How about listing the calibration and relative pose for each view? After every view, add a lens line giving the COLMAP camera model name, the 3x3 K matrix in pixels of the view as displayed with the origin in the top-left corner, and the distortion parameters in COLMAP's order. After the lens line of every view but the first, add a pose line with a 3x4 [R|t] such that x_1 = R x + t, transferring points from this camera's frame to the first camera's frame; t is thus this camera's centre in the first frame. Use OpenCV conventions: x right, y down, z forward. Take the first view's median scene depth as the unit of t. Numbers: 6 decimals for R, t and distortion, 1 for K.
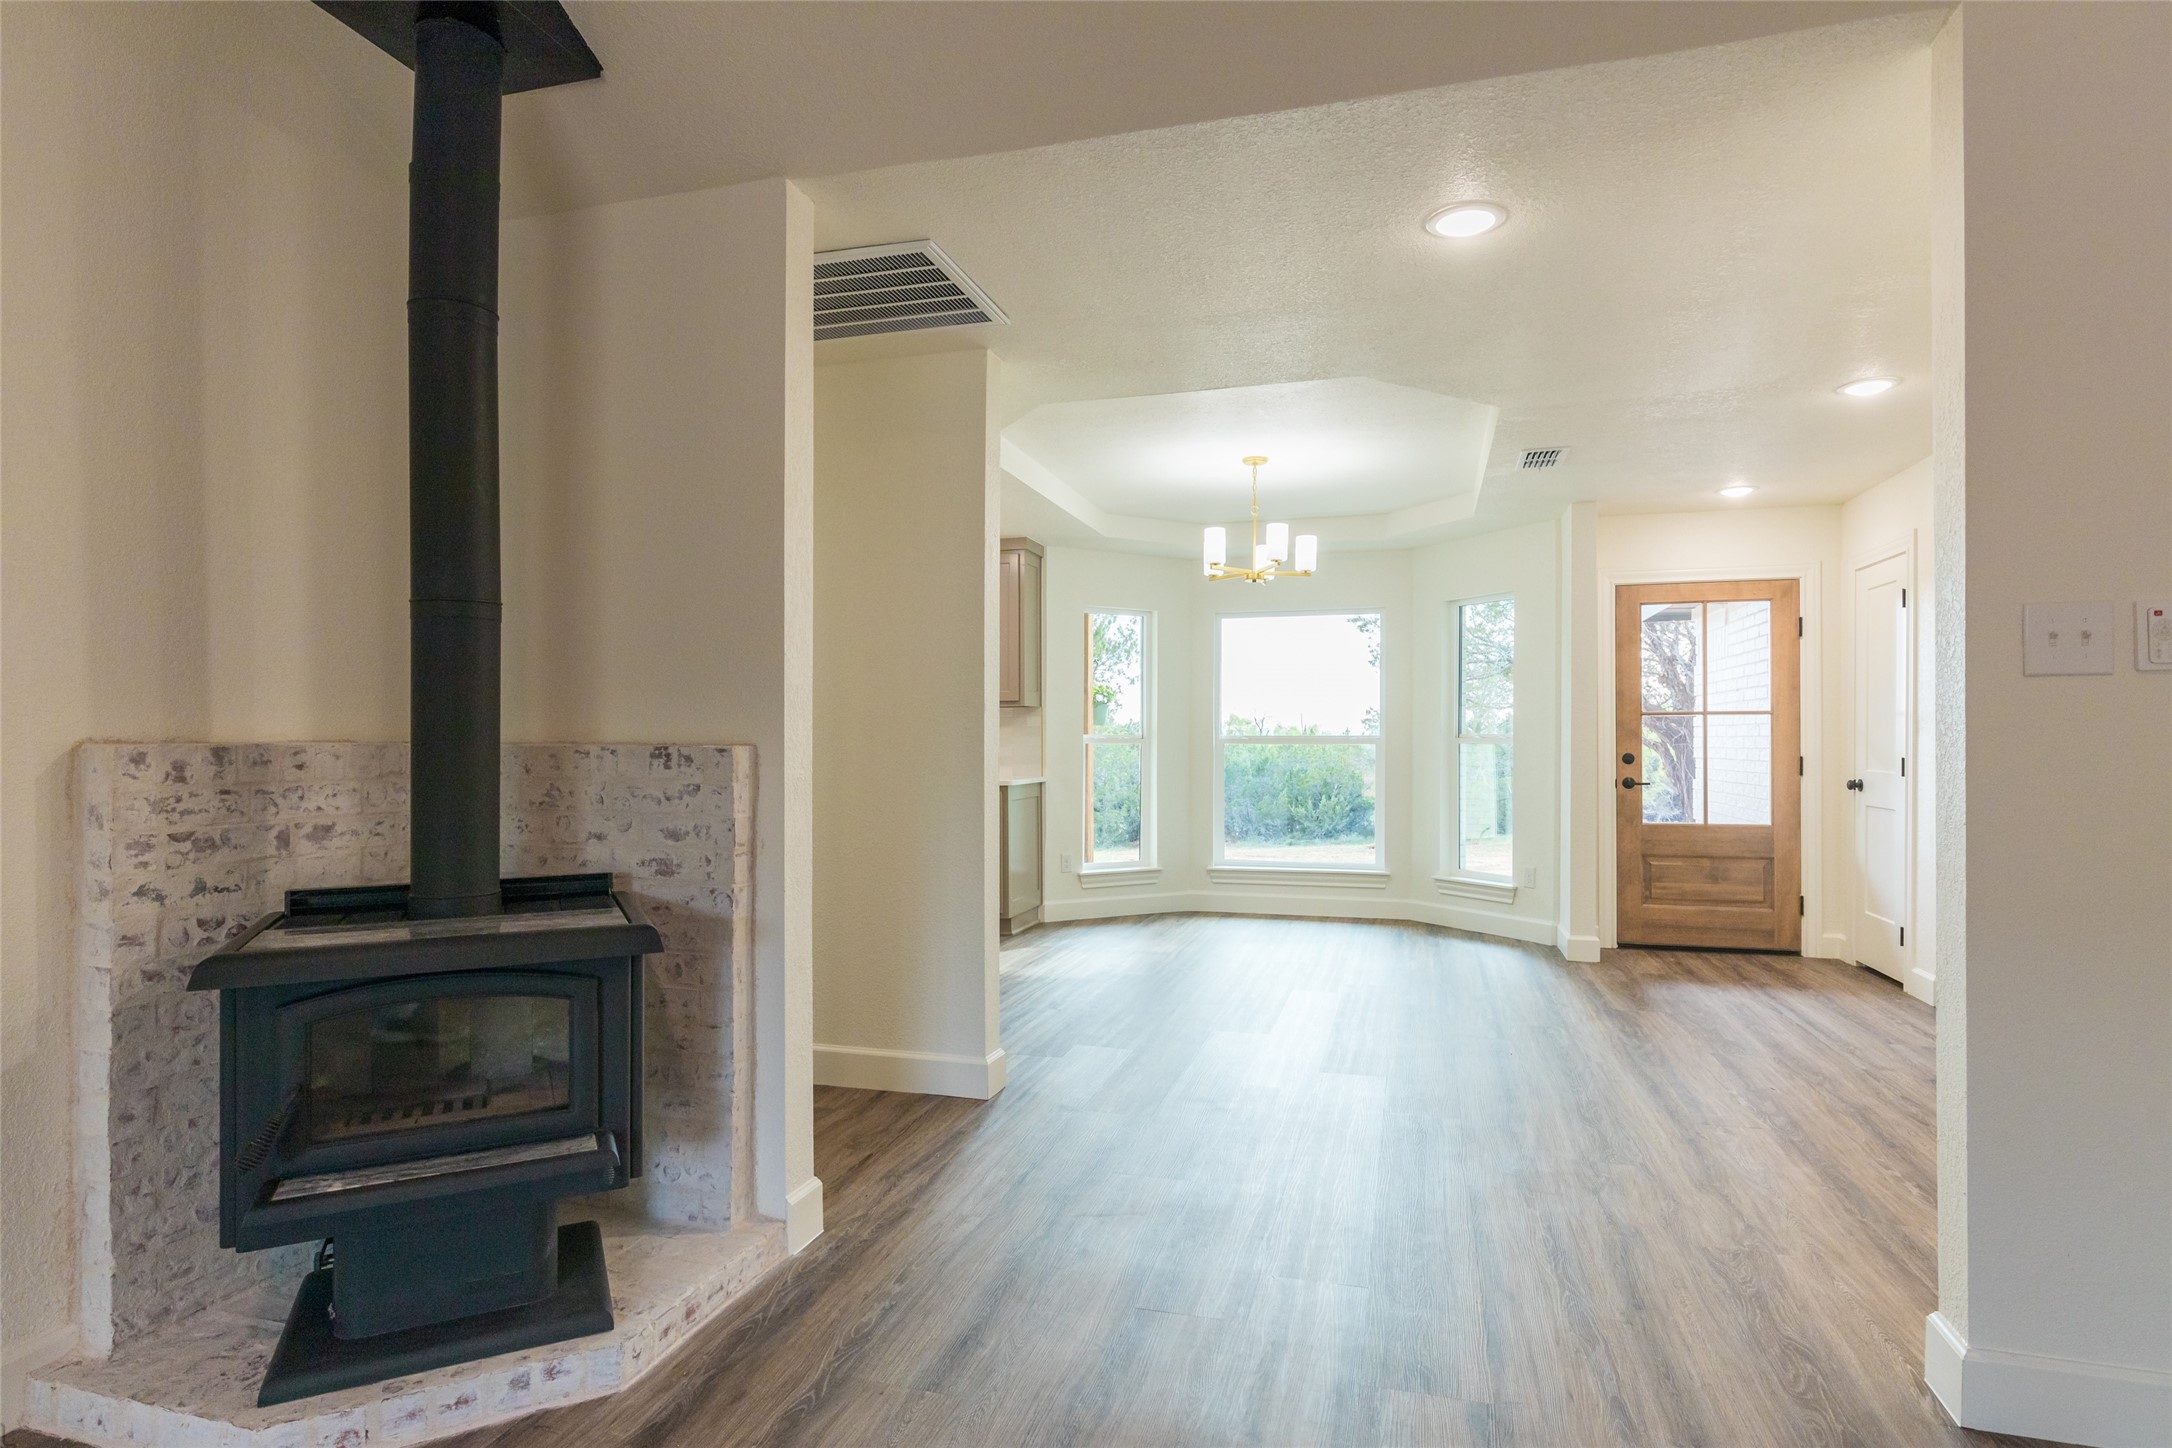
lens RADIAL K [[1147.6, 0, 1086.0], [0, 1147.6, 724.0], [0, 0, 1]] dist [0.002603, 0.000419]
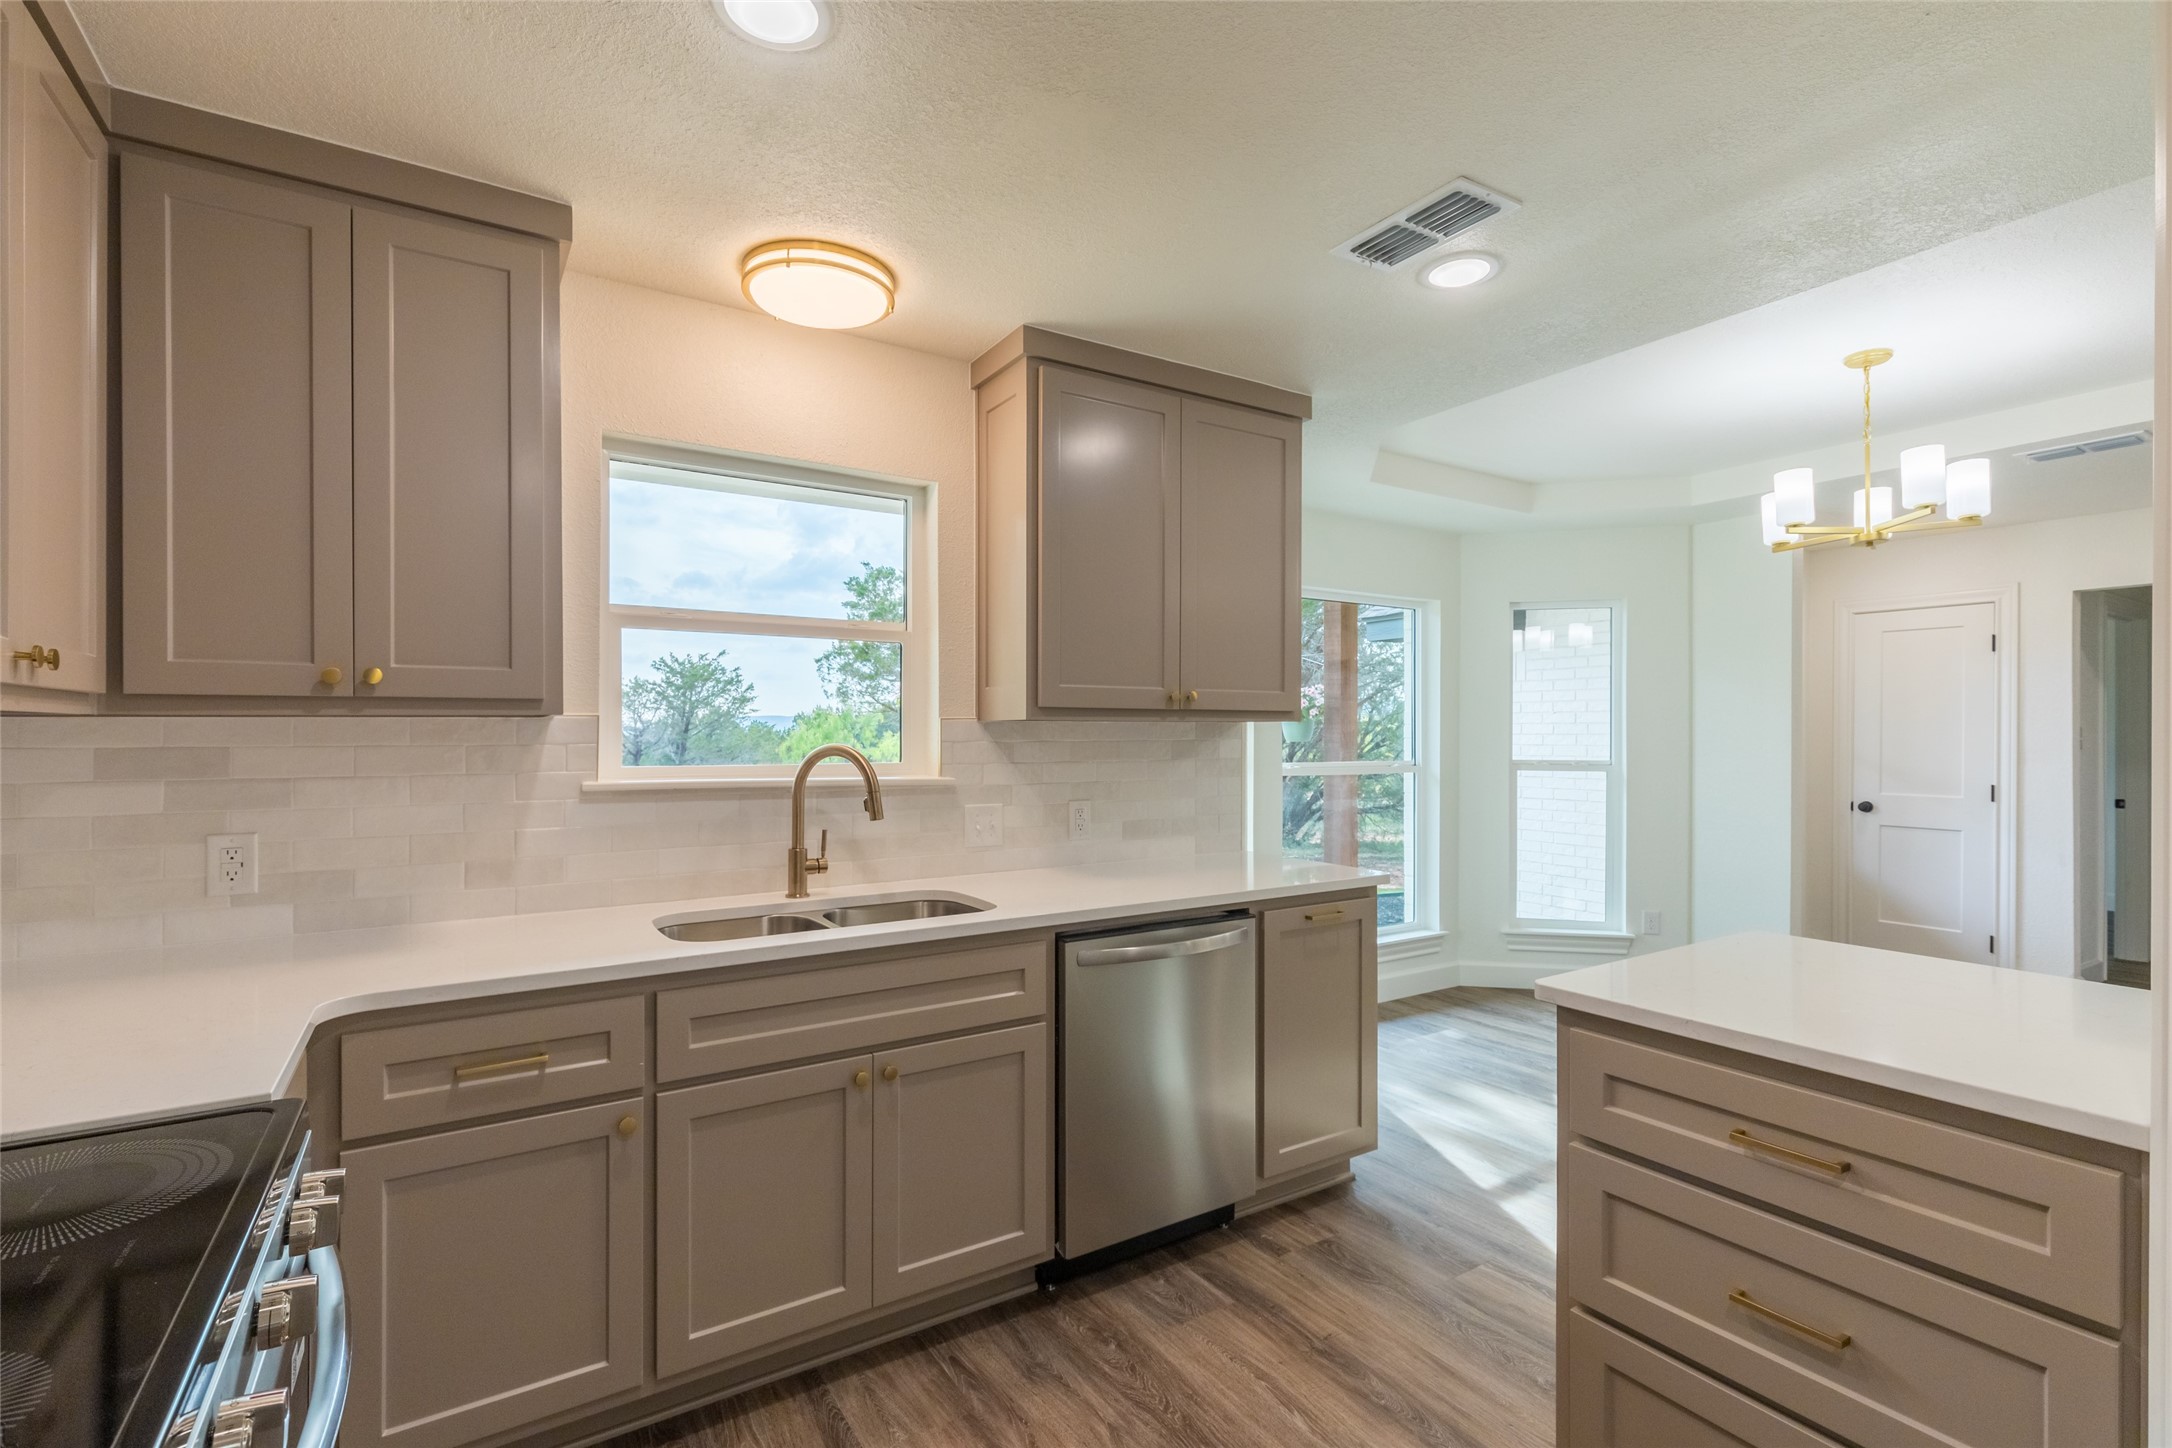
lens RADIAL K [[982.8, 0, 1081.1], [0, 982.8, 729.9], [0, 0, 1]] dist [0.004372, 0.000019]
pose [[0.658128, 0.006101, 0.752882, -0.501657], [-0.013679, 0.999899, 0.003854, -0.013896], [-0.752782, -0.012835, 0.658145, 0.866278]]
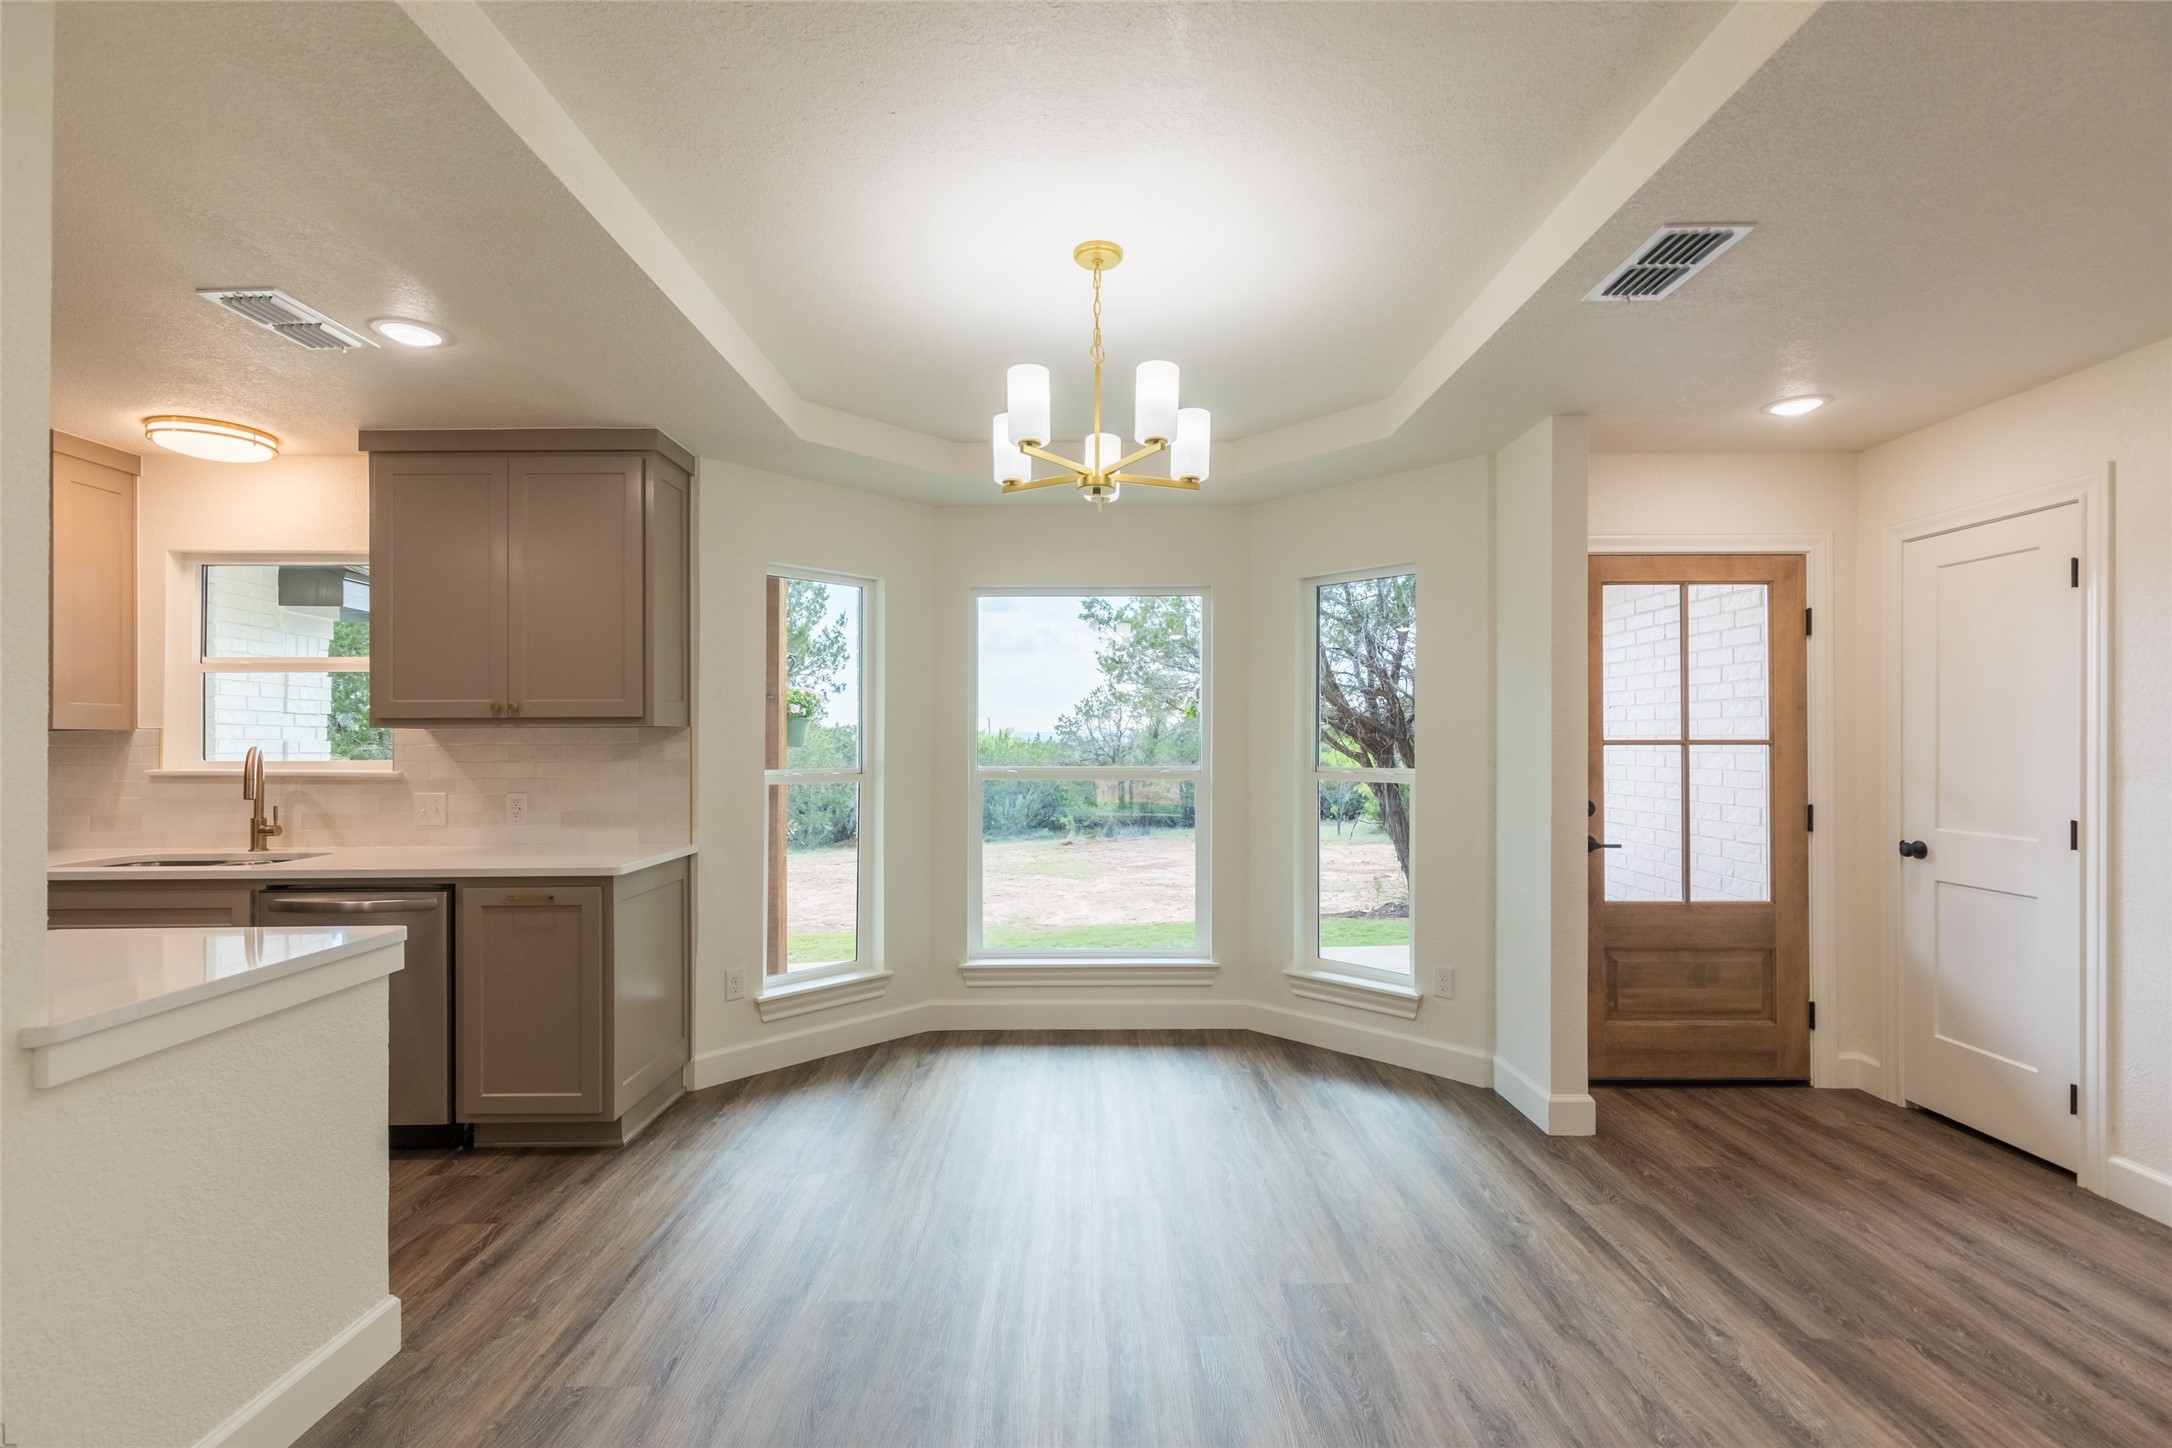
lens RADIAL K [[982.8, 0, 1081.1], [0, 982.8, 729.9], [0, 0, 1]] dist [0.004372, 0.000019]
pose [[0.960100, 0.002072, 0.279648, 0.017782], [-0.003137, 0.999989, 0.003361, -0.018230], [-0.279638, -0.004104, 0.960097, 0.523576]]
